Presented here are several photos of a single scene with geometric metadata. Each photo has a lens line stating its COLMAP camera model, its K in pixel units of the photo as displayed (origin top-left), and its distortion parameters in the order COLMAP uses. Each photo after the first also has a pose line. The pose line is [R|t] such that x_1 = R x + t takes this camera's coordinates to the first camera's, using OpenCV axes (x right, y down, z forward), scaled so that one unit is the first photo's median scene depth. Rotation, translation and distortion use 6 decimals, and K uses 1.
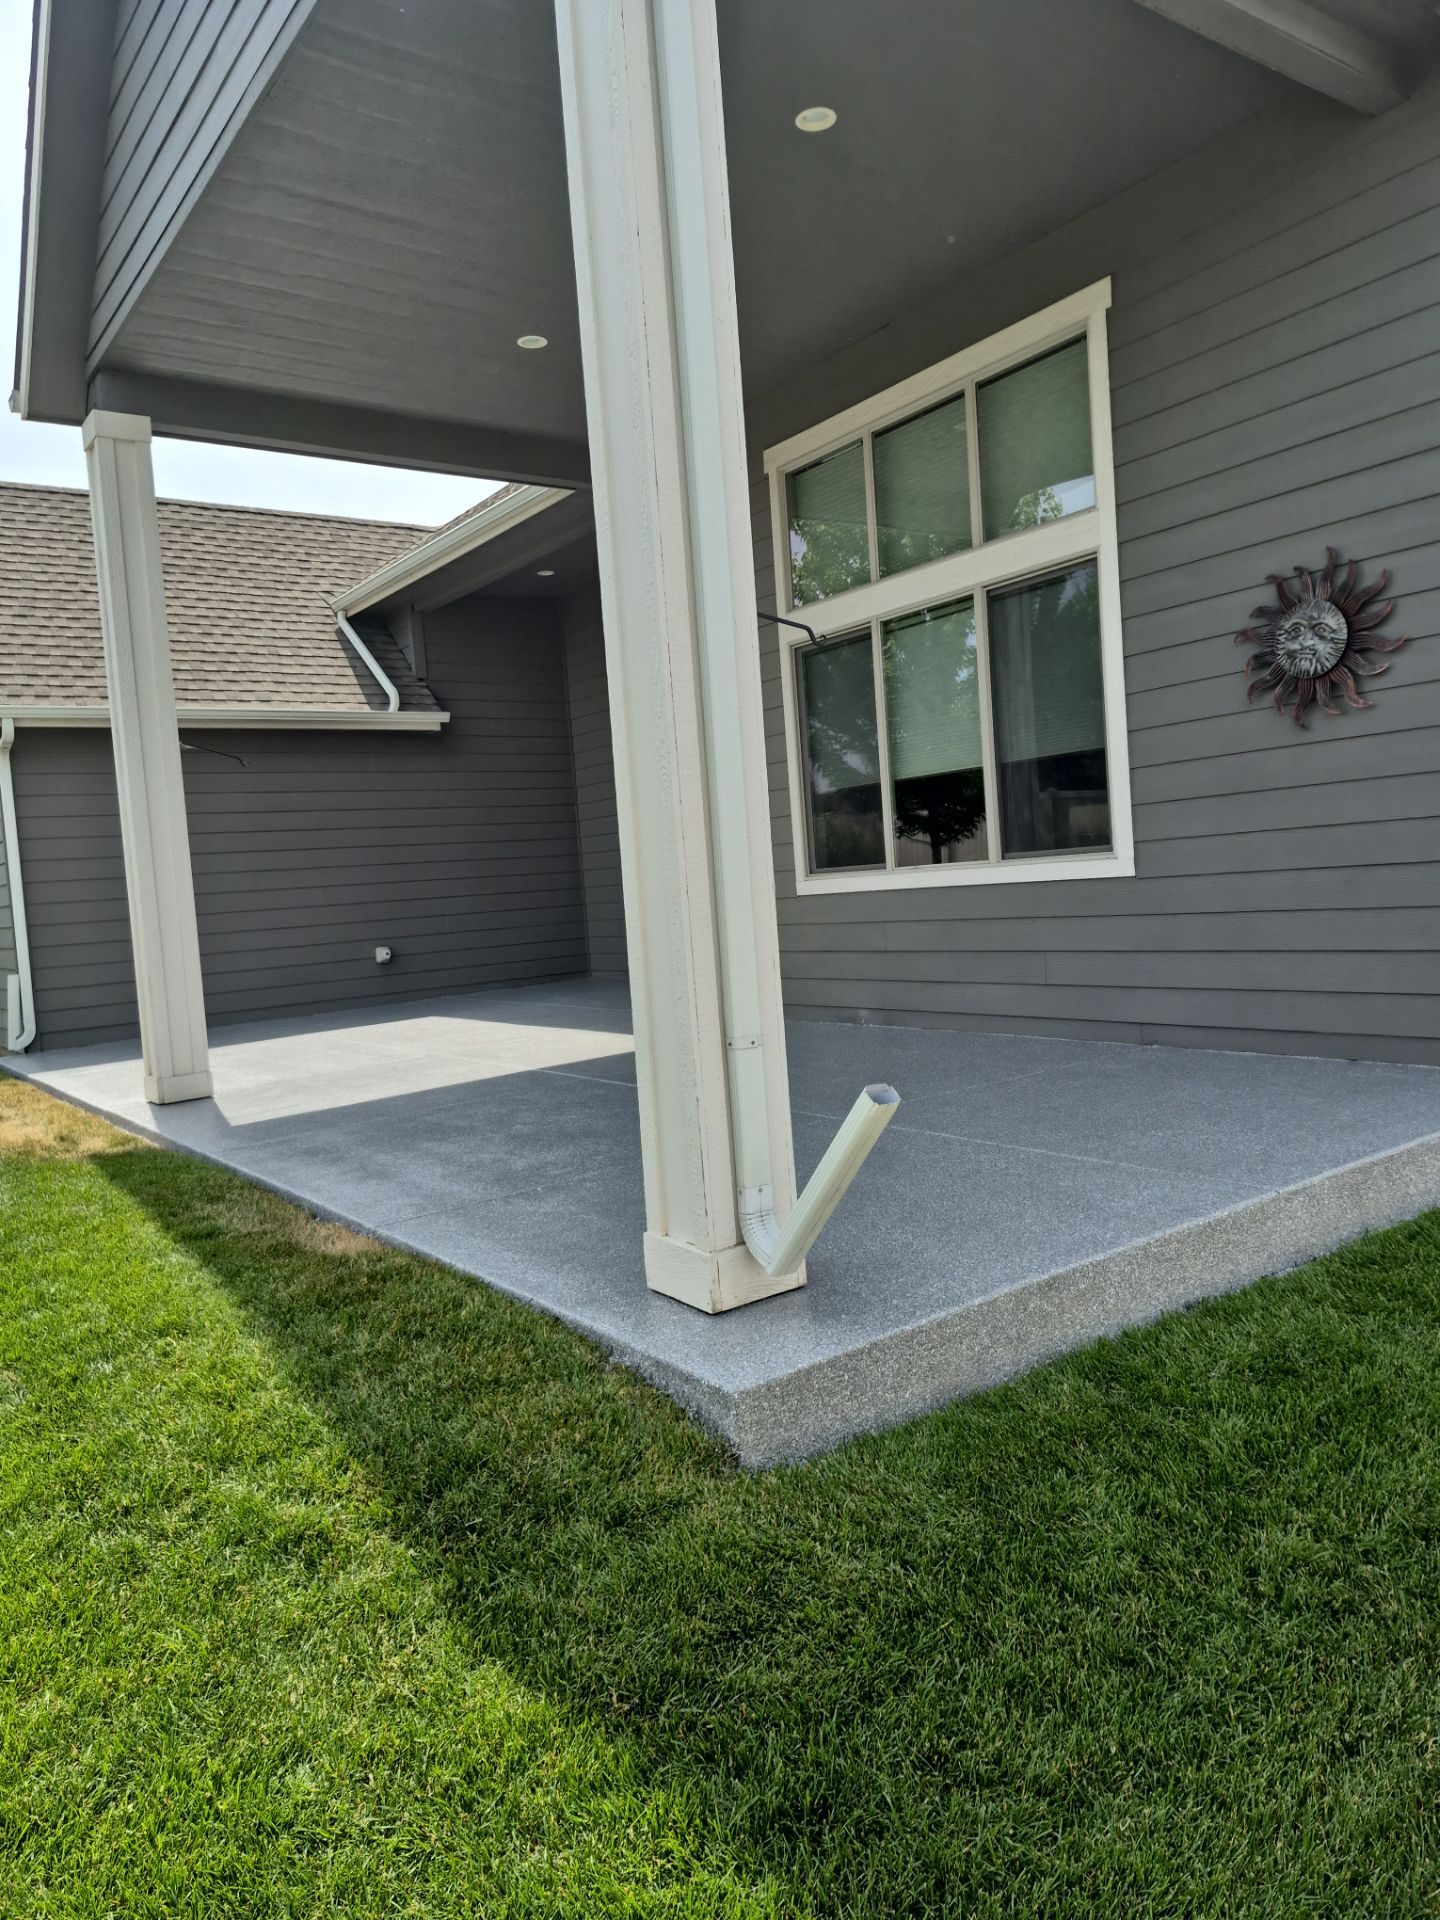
lens RADIAL K [[1314.0, 0, 720.6], [0, 1314.0, 935.3], [0, 0, 1]] dist [0.106271, -0.137006]
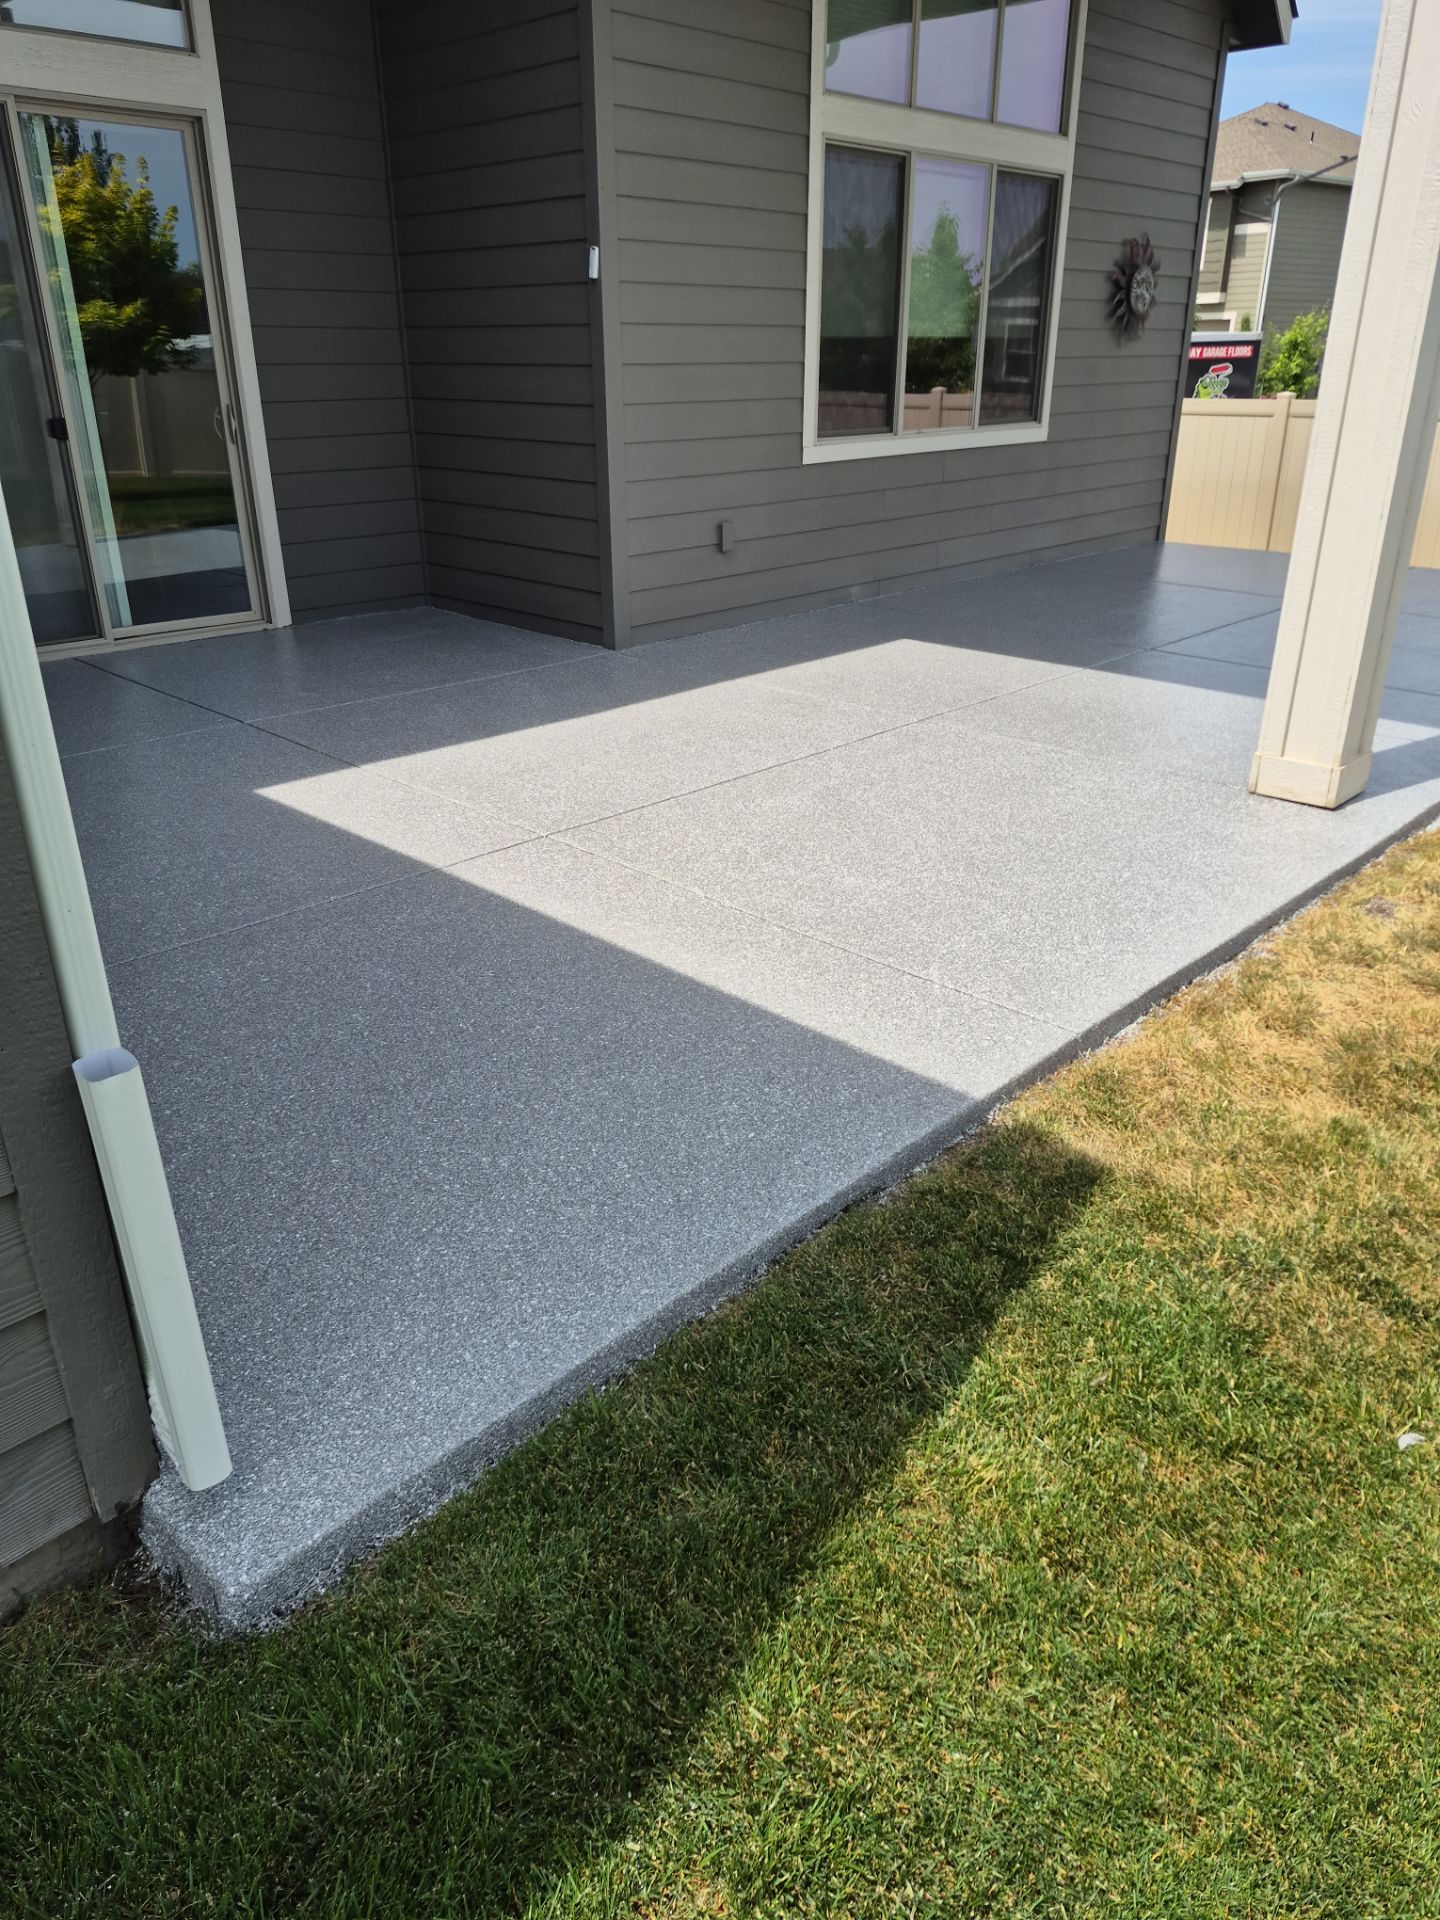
lens RADIAL K [[1314.0, 0, 720.6], [0, 1314.0, 935.3], [0, 0, 1]] dist [0.106271, -0.137006]
pose [[-0.192587, -0.323788, 0.926321, -0.643625], [0.056110, 0.938815, 0.339821, -0.030636], [-0.979674, 0.117421, -0.162636, 0.941052]]
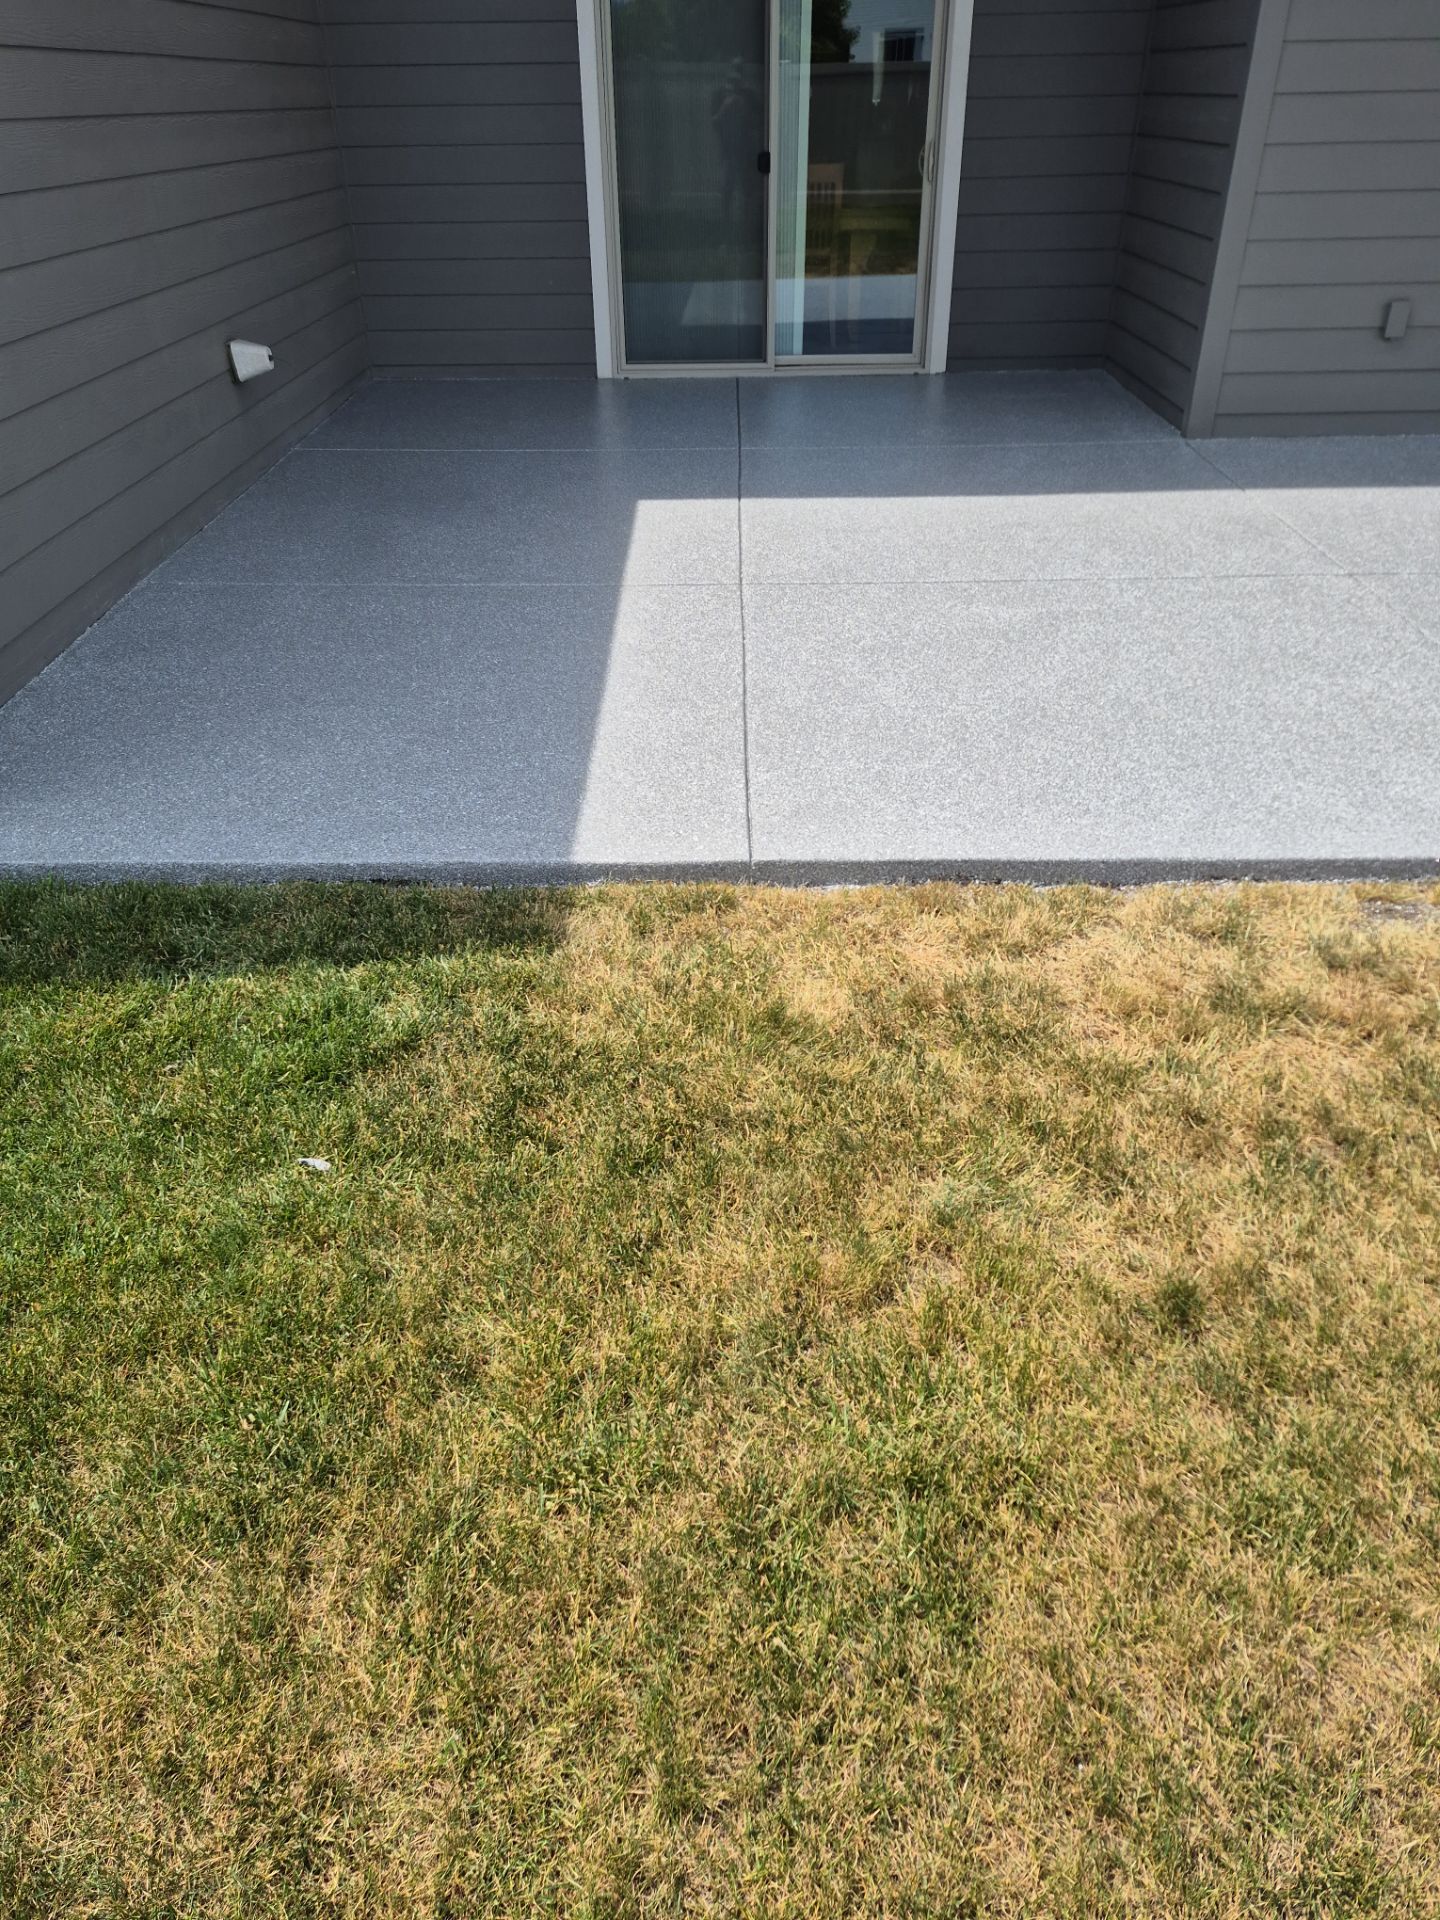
lens RADIAL K [[1314.0, 0, 720.6], [0, 1314.0, 935.3], [0, 0, 1]] dist [0.106271, -0.137006]
pose [[0.583840, -0.379678, 0.717618, -0.612409], [0.006047, 0.885918, 0.463802, -0.025155], [-0.811846, -0.266447, 0.519531, 0.683526]]
